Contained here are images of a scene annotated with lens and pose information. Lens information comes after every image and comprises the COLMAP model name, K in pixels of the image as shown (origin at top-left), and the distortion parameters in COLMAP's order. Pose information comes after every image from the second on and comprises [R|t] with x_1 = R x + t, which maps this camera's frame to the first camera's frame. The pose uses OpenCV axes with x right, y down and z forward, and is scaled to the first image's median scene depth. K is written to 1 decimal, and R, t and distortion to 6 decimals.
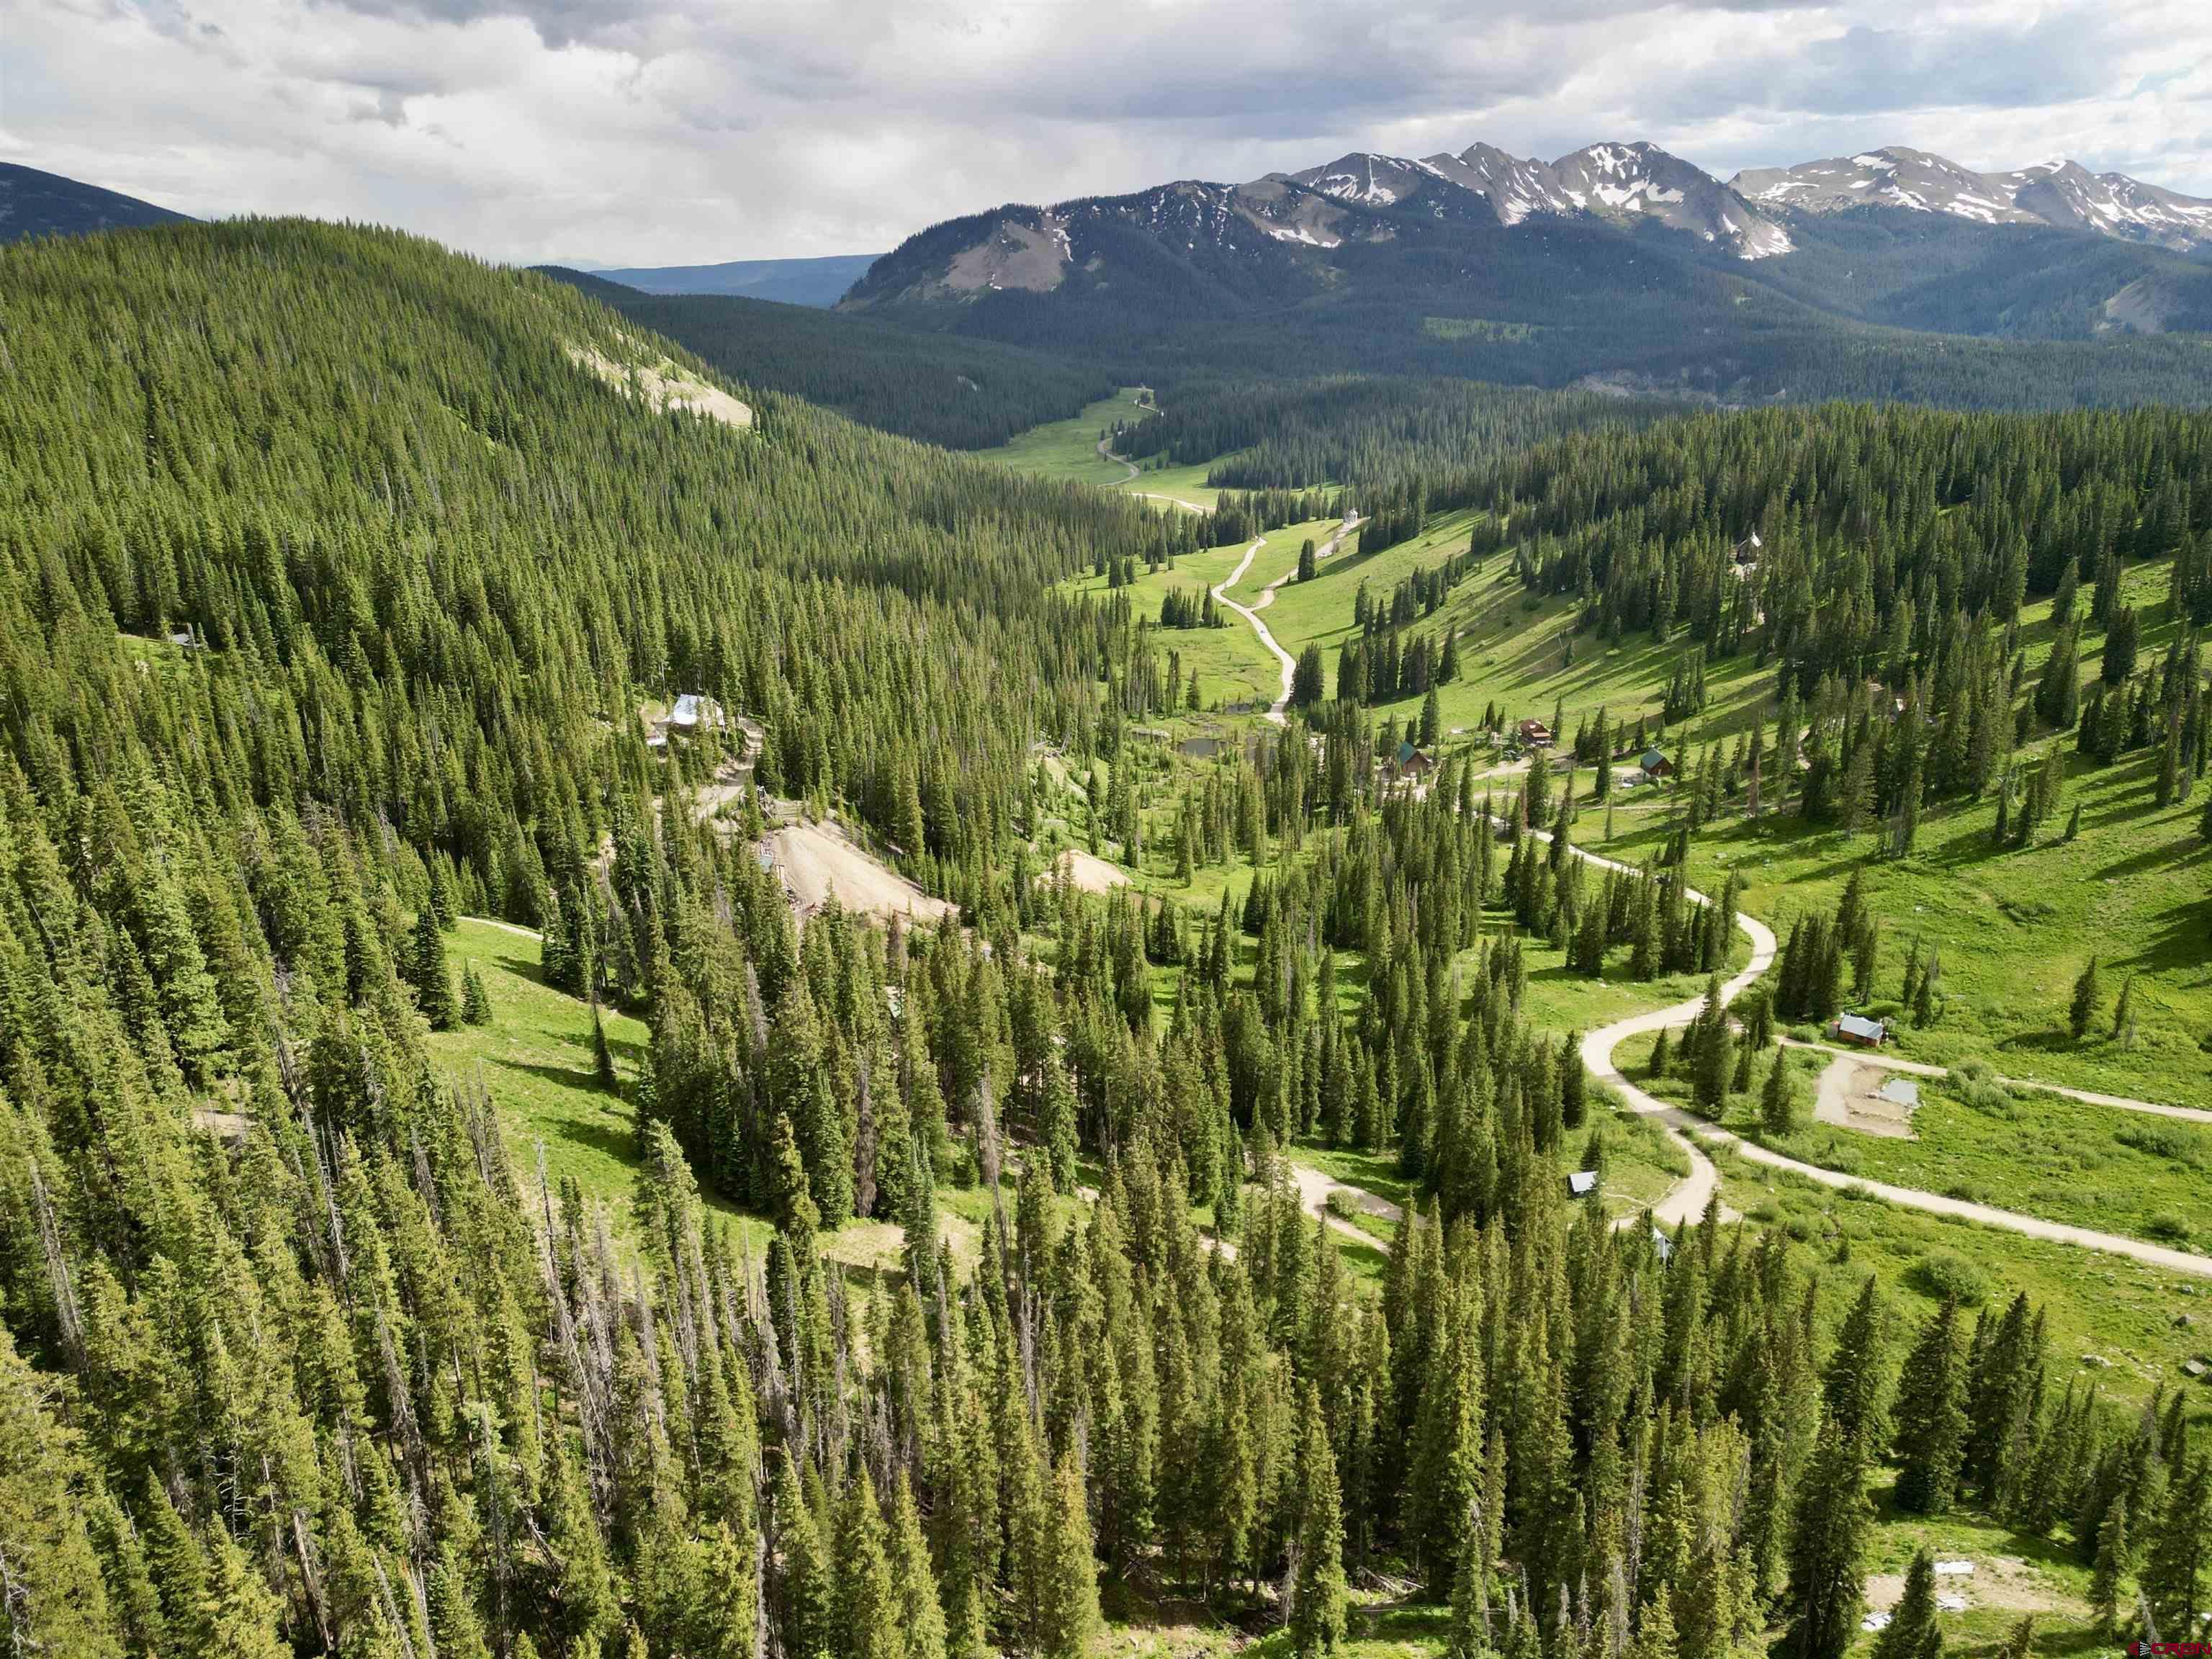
lens RADIAL K [[1547.2, 0, 1114.2], [0, 1547.2, 828.7], [0, 0, 1]] dist [0.078764, -0.073183]
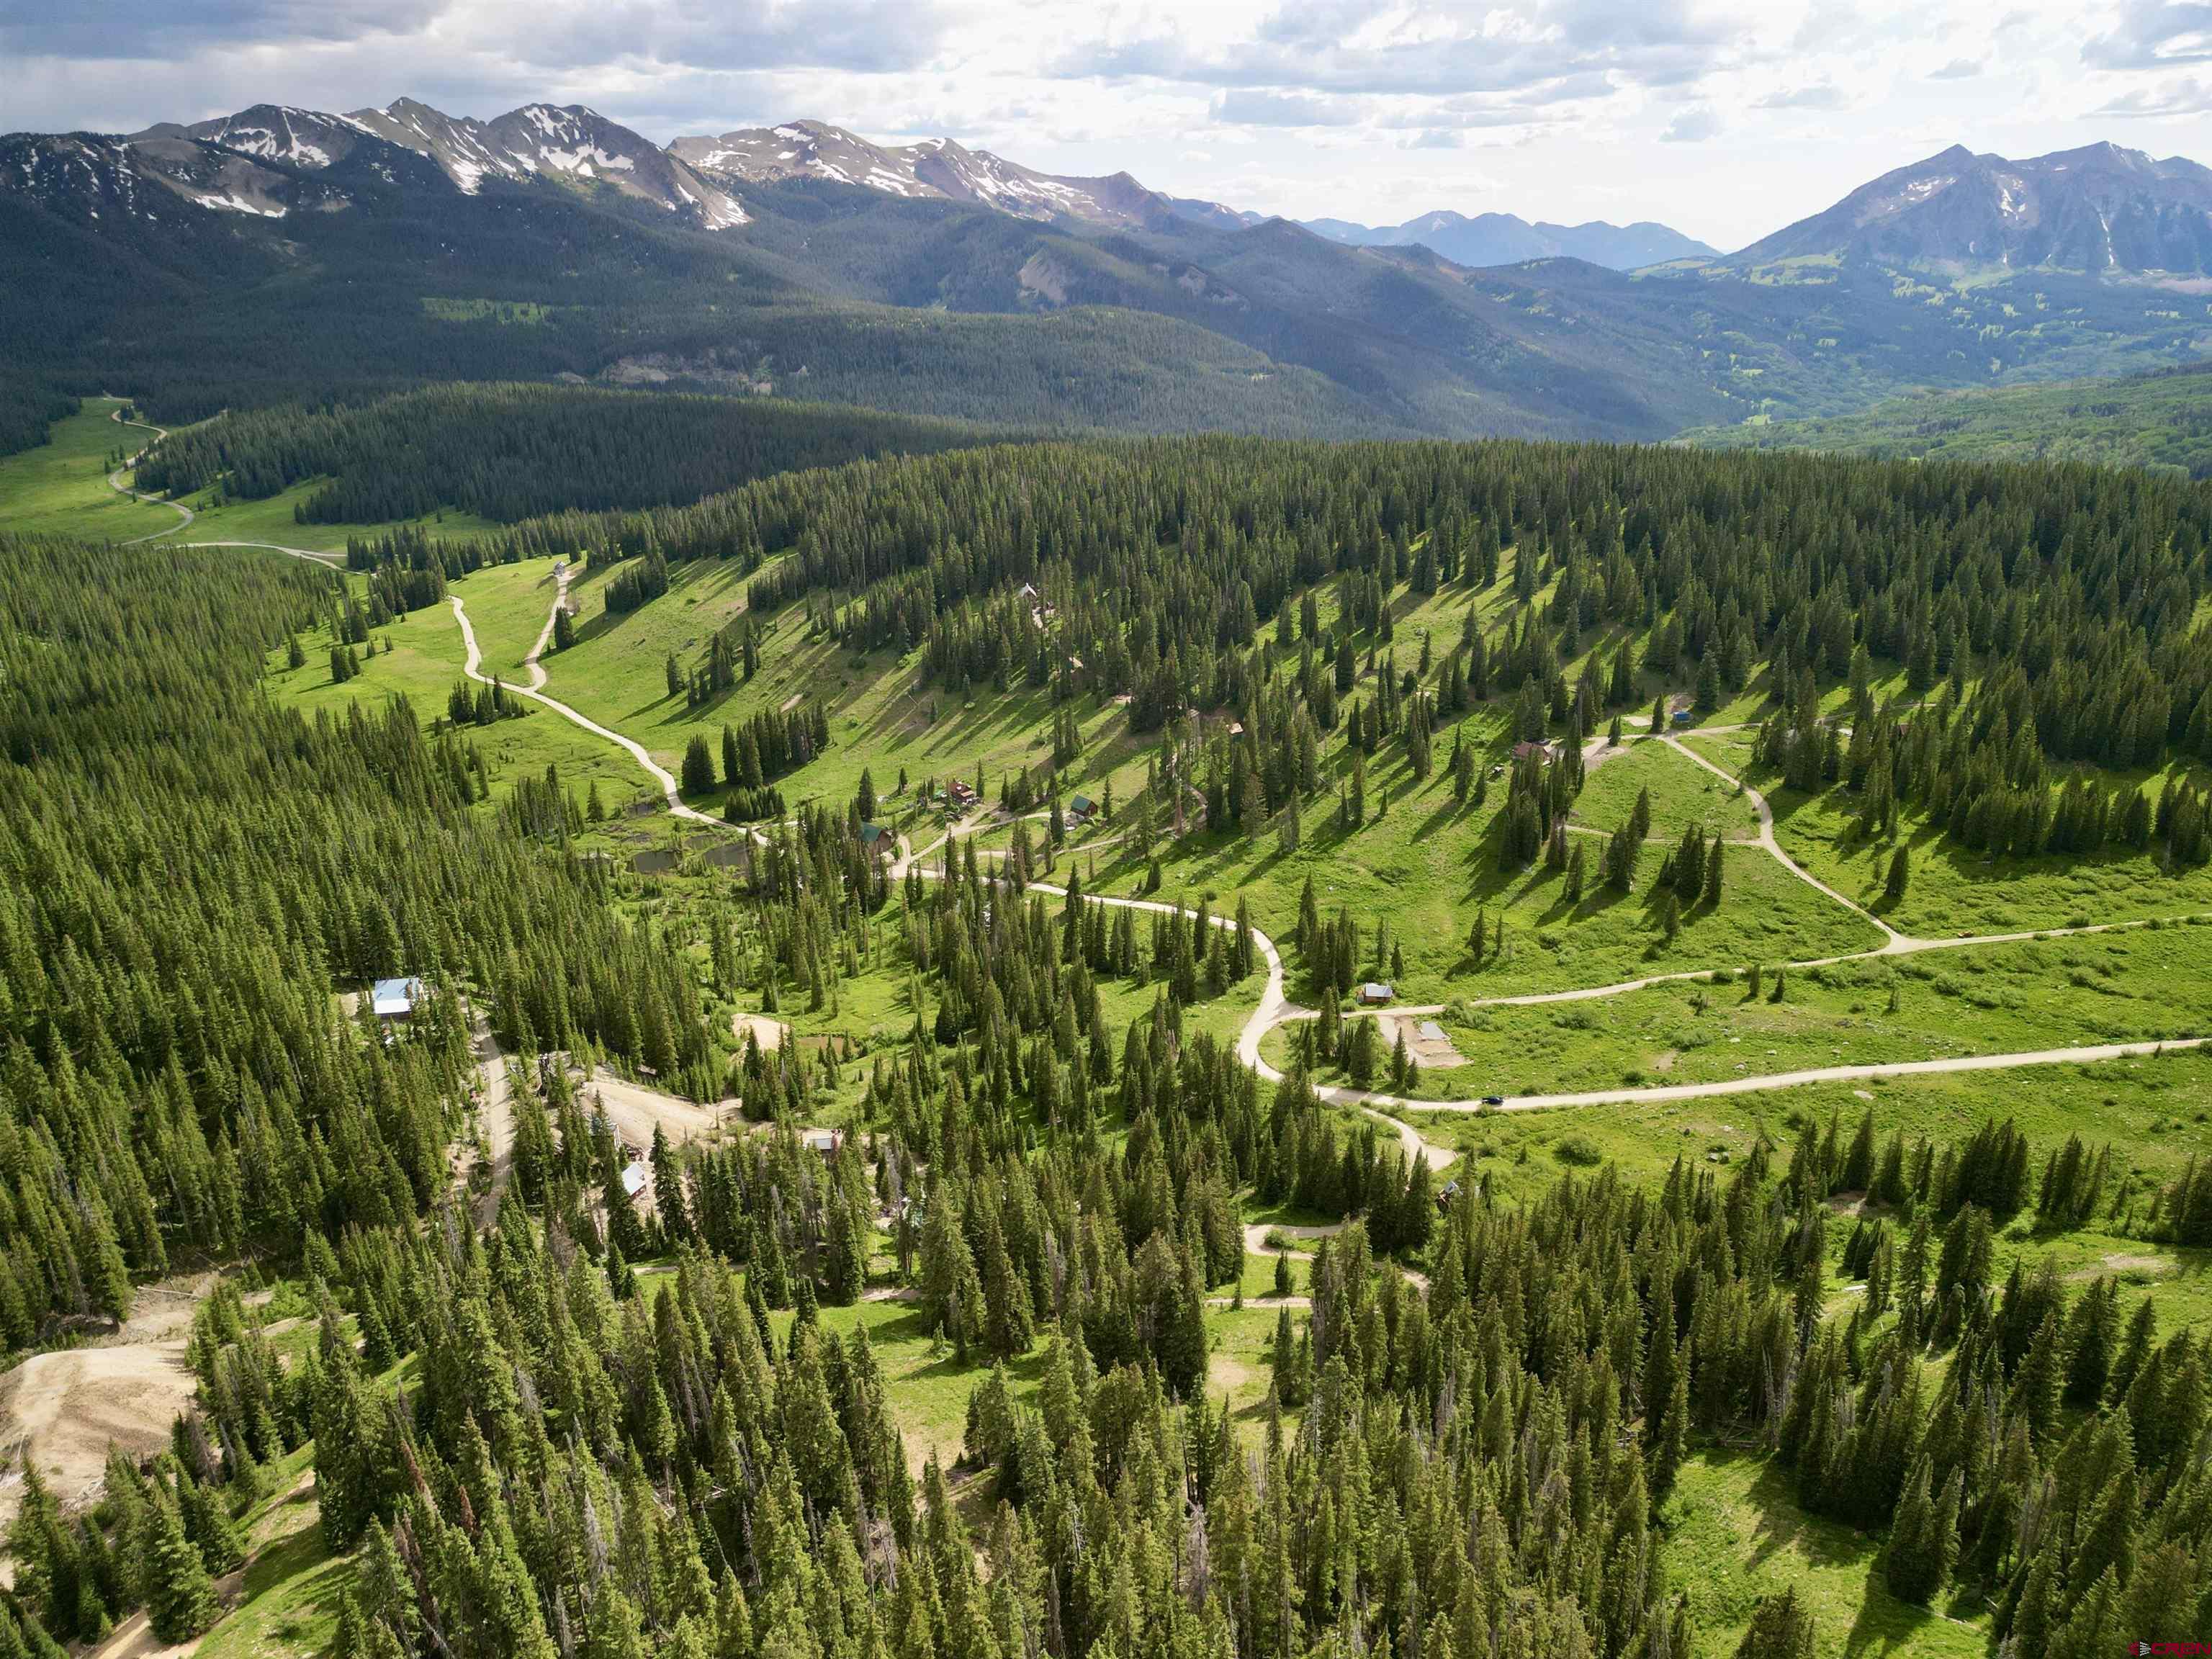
lens RADIAL K [[1547.2, 0, 1114.2], [0, 1547.2, 828.7], [0, 0, 1]] dist [0.078764, -0.073183]
pose [[0.812607, -0.216203, 0.541226, -0.225677], [0.199637, 0.975725, 0.090033, -0.095502], [-0.547553, 0.034887, 0.836043, -0.036894]]
